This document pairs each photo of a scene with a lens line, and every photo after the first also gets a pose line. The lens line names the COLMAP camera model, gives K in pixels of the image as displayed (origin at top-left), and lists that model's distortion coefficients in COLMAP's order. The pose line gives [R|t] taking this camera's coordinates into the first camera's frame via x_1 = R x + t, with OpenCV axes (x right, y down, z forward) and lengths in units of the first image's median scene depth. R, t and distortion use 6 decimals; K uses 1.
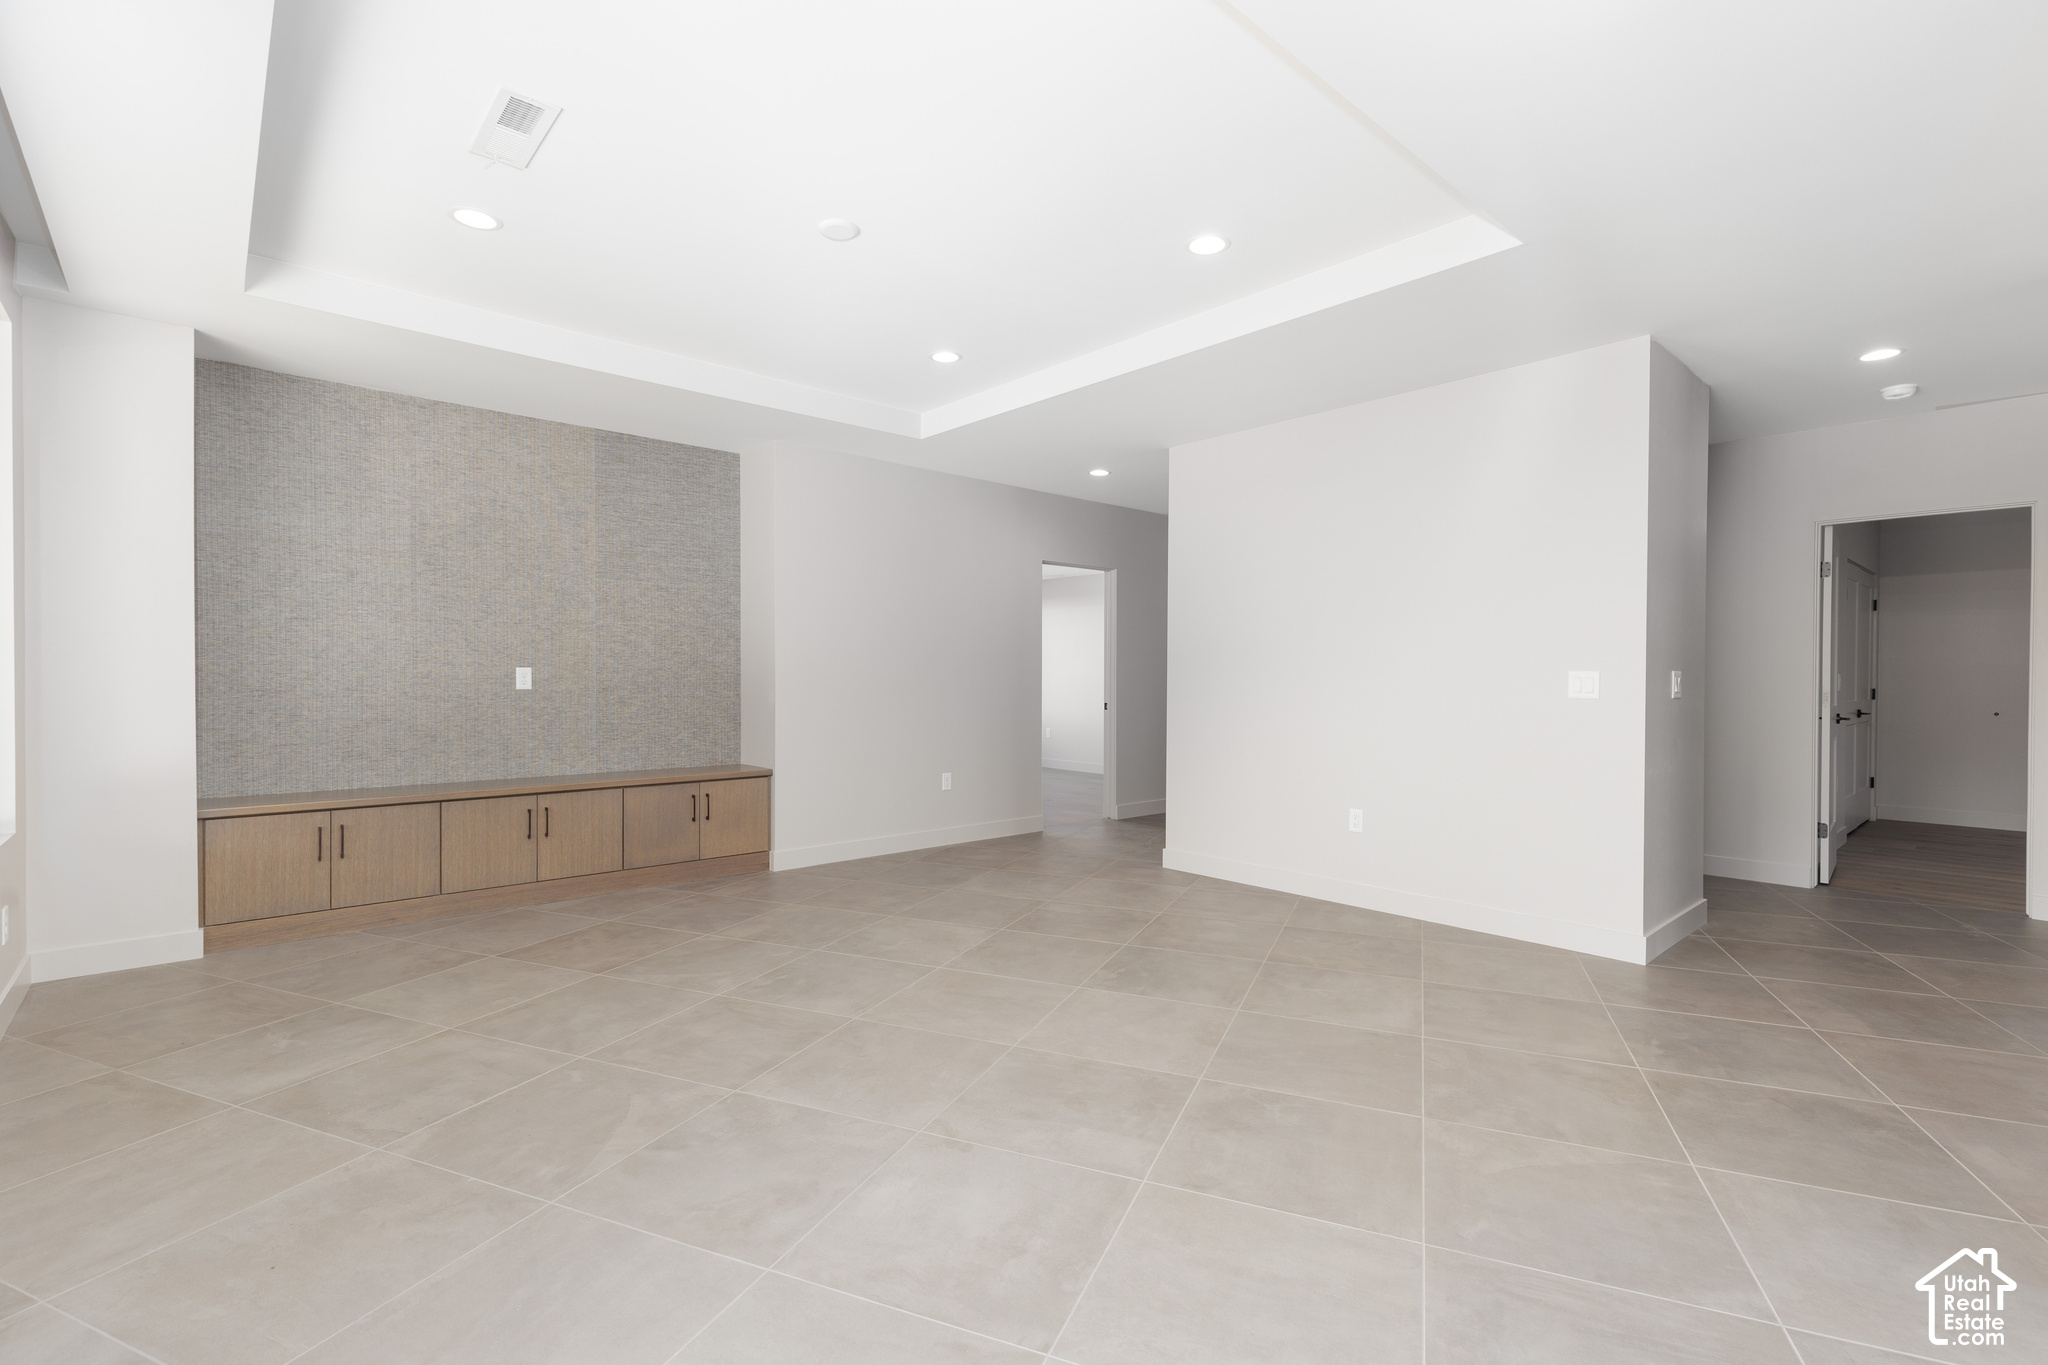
lens RADIAL K [[908.2, 0, 1024.0], [0, 908.2, 681.5], [0, 0, 1]] dist [0.012735, 0.000647]
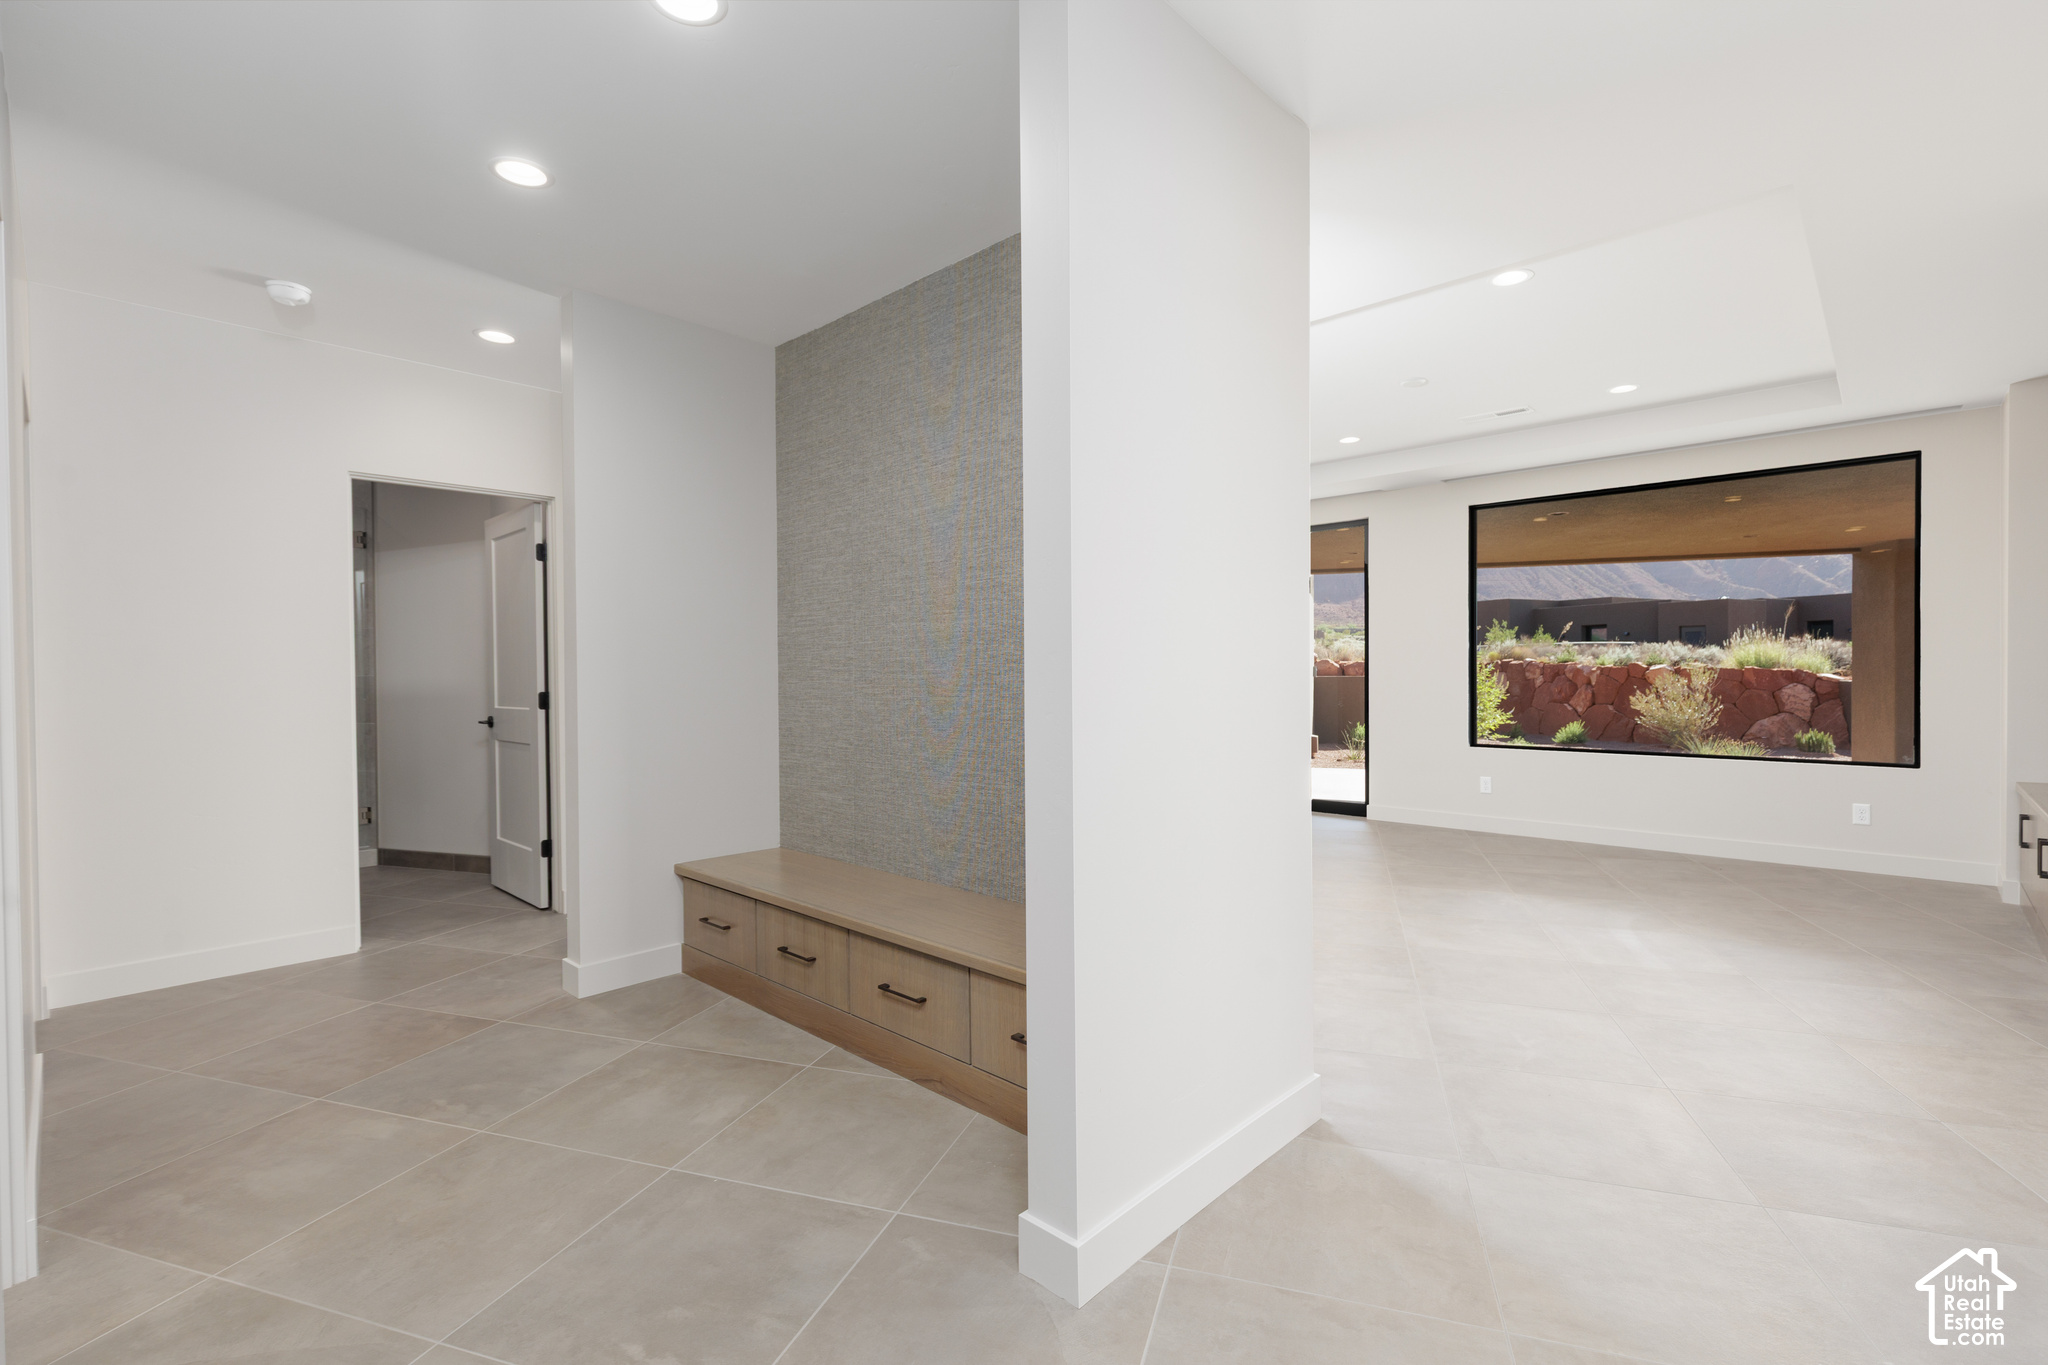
lens RADIAL K [[908.2, 0, 1033.0], [0, 908.2, 681.5], [0, 0, 1]] dist [0.012735, 0.000647]
pose [[-0.995954, 0.005791, -0.089677, 0.587854], [0.004671, 0.999908, 0.012698, -0.012354], [0.089743, 0.012228, -0.995890, 2.544168]]
